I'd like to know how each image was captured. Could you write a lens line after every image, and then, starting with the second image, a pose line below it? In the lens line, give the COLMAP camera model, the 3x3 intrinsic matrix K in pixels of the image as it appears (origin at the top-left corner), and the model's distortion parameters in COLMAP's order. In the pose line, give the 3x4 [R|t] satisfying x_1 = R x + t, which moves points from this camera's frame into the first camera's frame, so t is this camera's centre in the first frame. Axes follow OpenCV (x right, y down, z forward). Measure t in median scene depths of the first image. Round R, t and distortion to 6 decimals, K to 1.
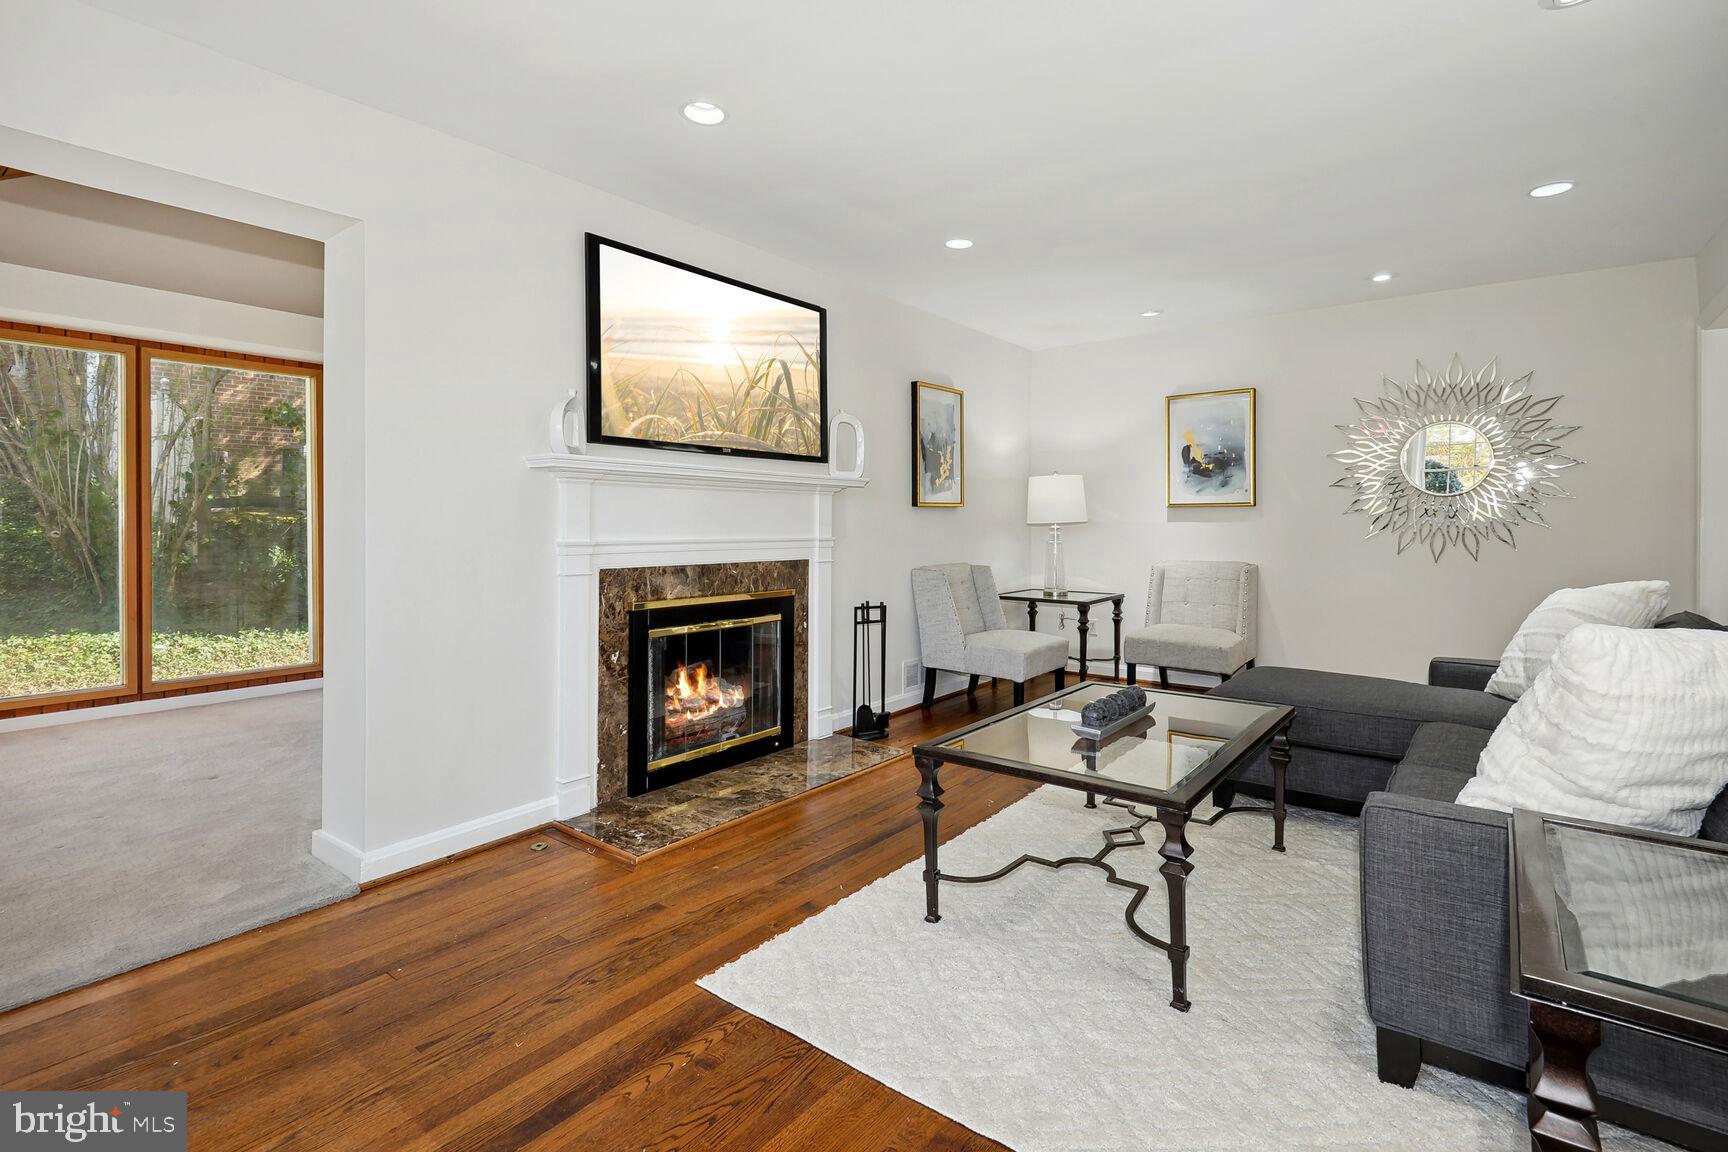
lens RADIAL K [[806.1, 0, 846.5], [0, 806.1, 531.4], [0, 0, 1]] dist [0.004284, -0.002611]
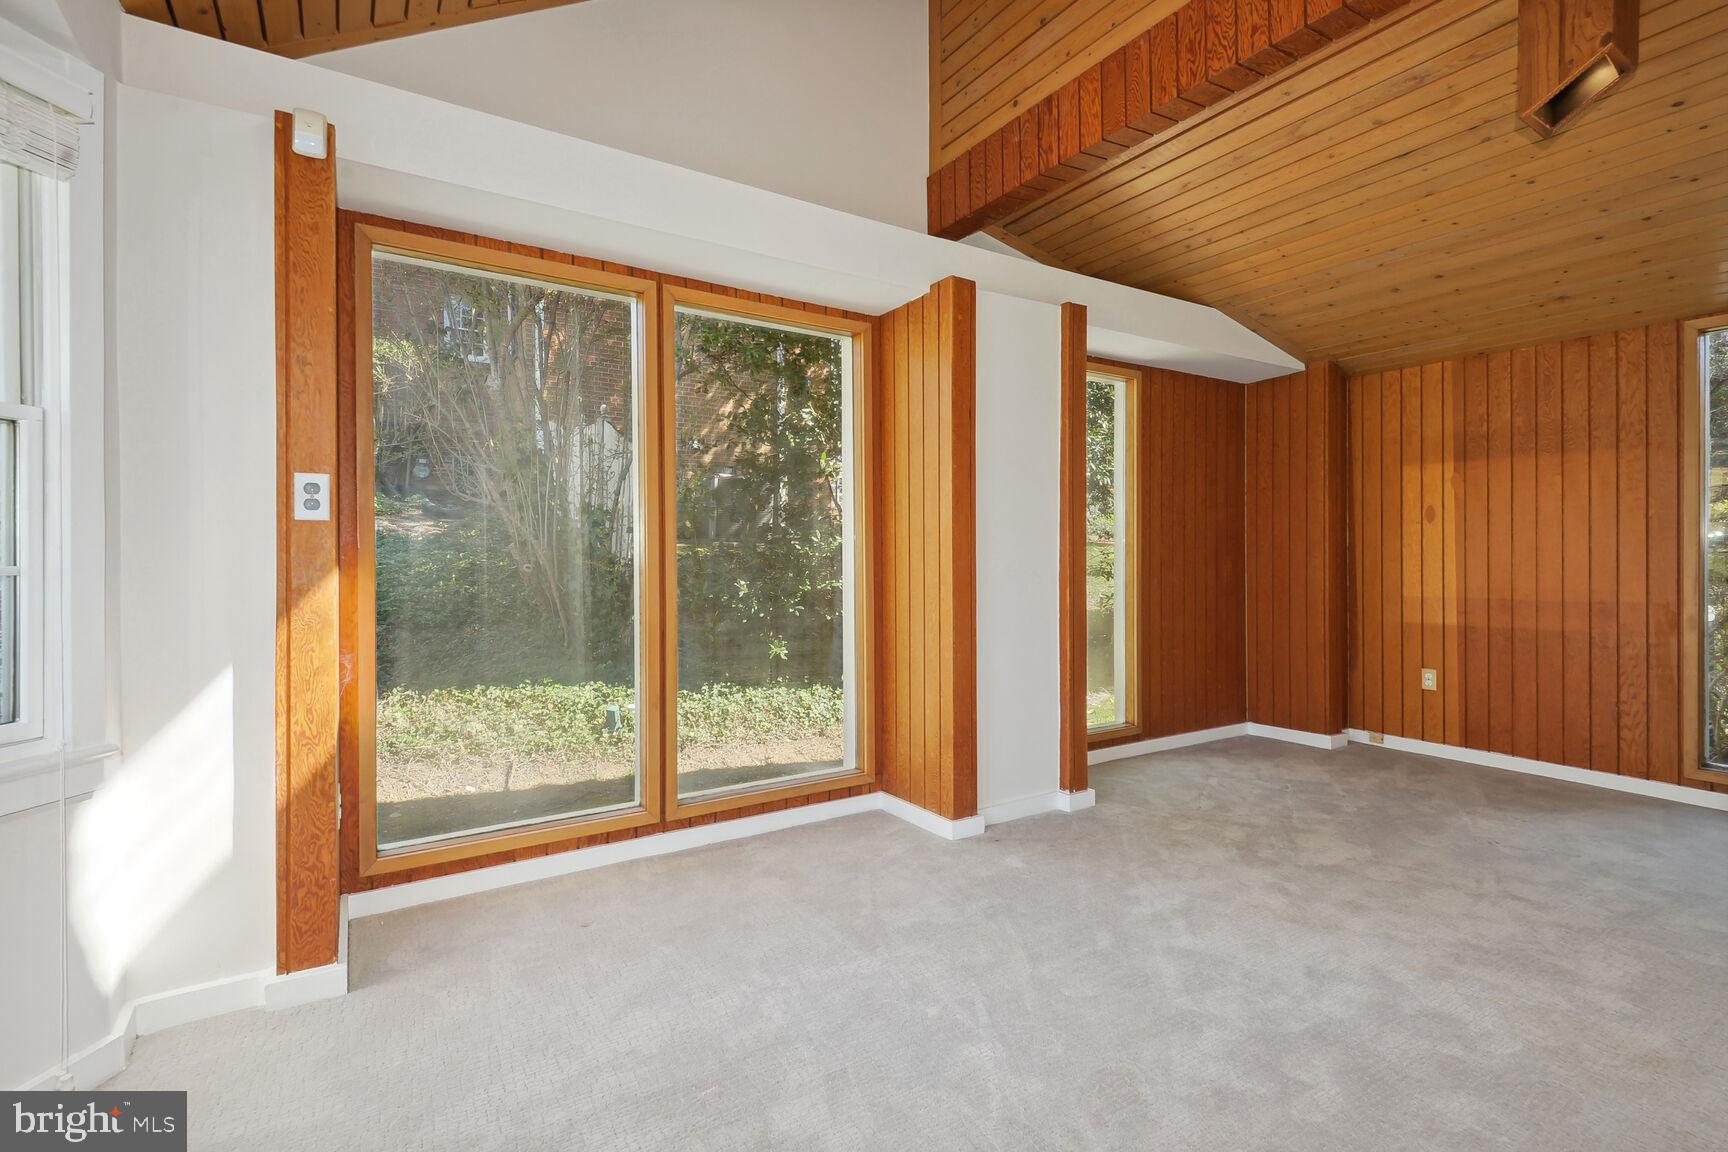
lens RADIAL K [[806.1, 0, 863.1], [0, 806.1, 566.1], [0, 0, 1]] dist [0.004284, -0.002611]
pose [[0.940076, 0.003339, -0.340948, -0.702265], [-0.000065, 0.999954, 0.009615, -0.013773], [0.340965, -0.009017, 0.940033, 0.626037]]
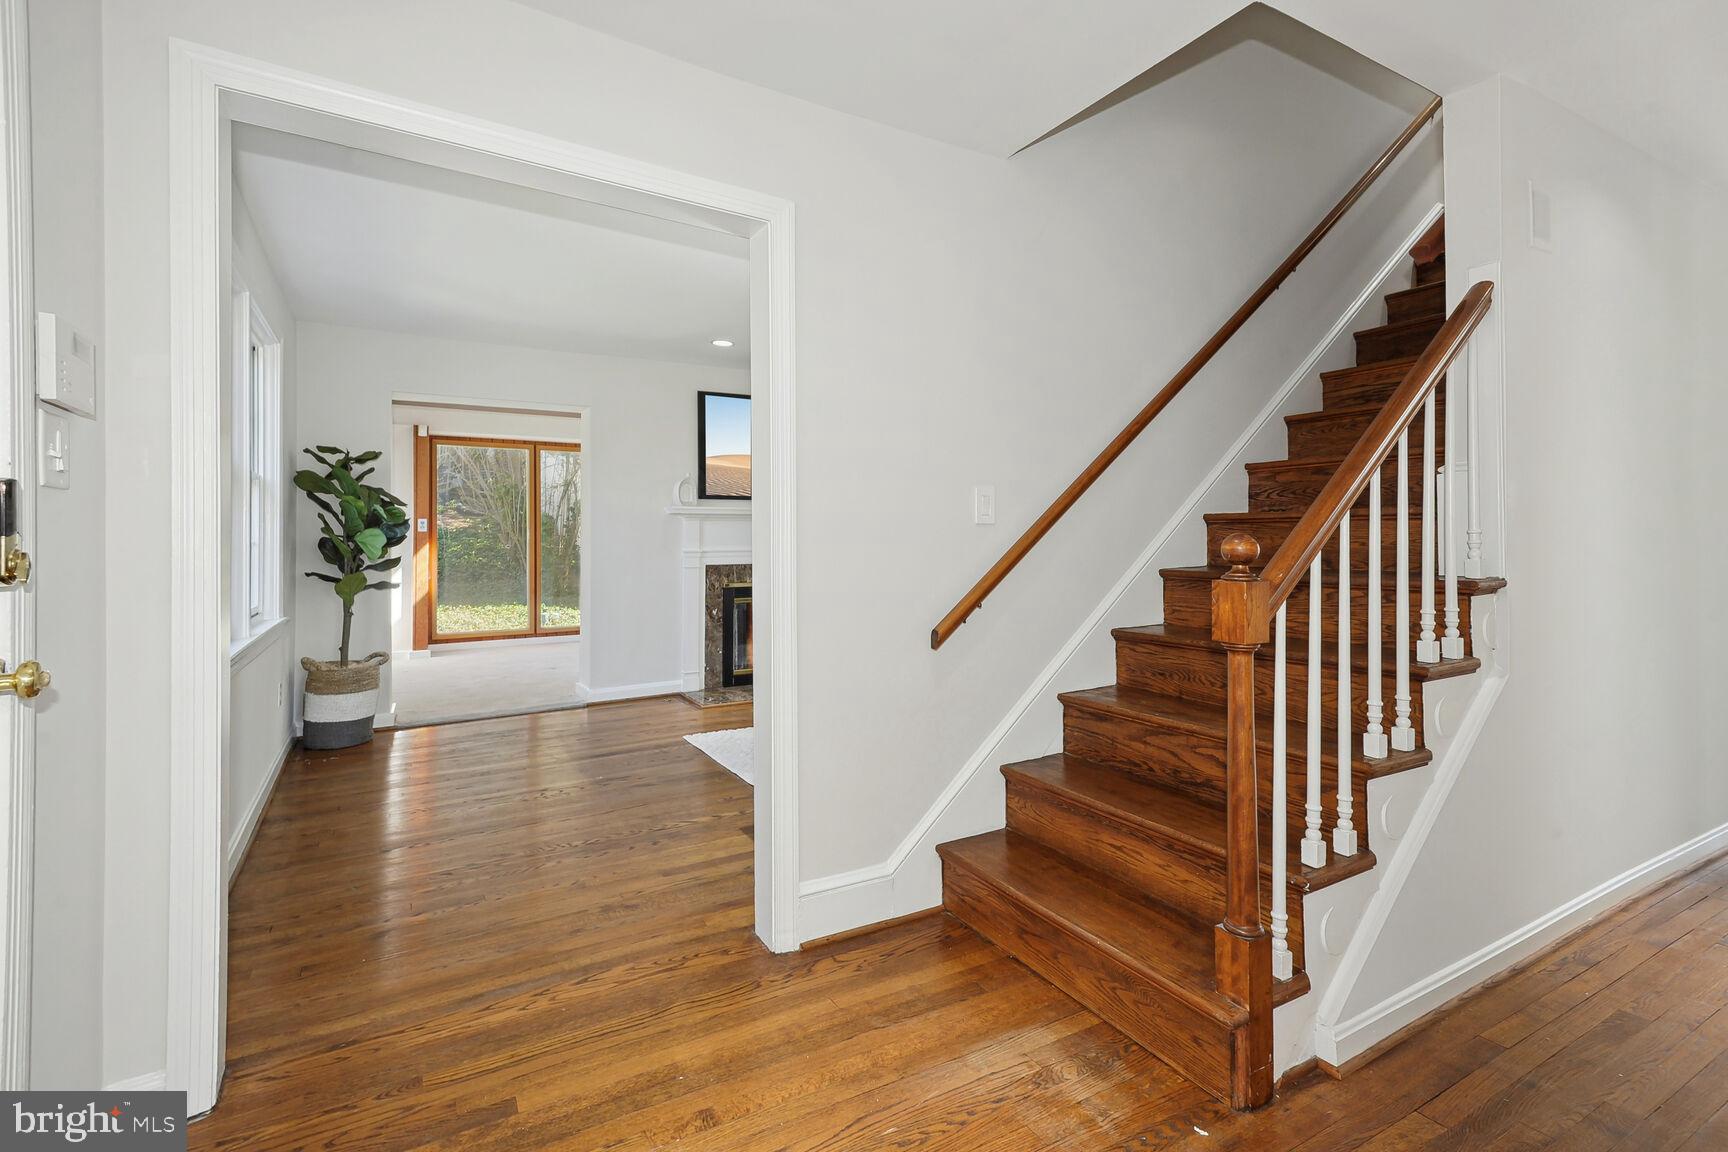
lens RADIAL K [[806.1, 0, 881.4], [0, 806.1, 533.9], [0, 0, 1]] dist [0.004284, -0.002611]
pose [[0.932682, -0.007351, -0.360624, 0.722693], [0.003619, 0.999933, -0.011022, -0.004192], [0.360681, 0.008975, 0.932646, -0.592463]]
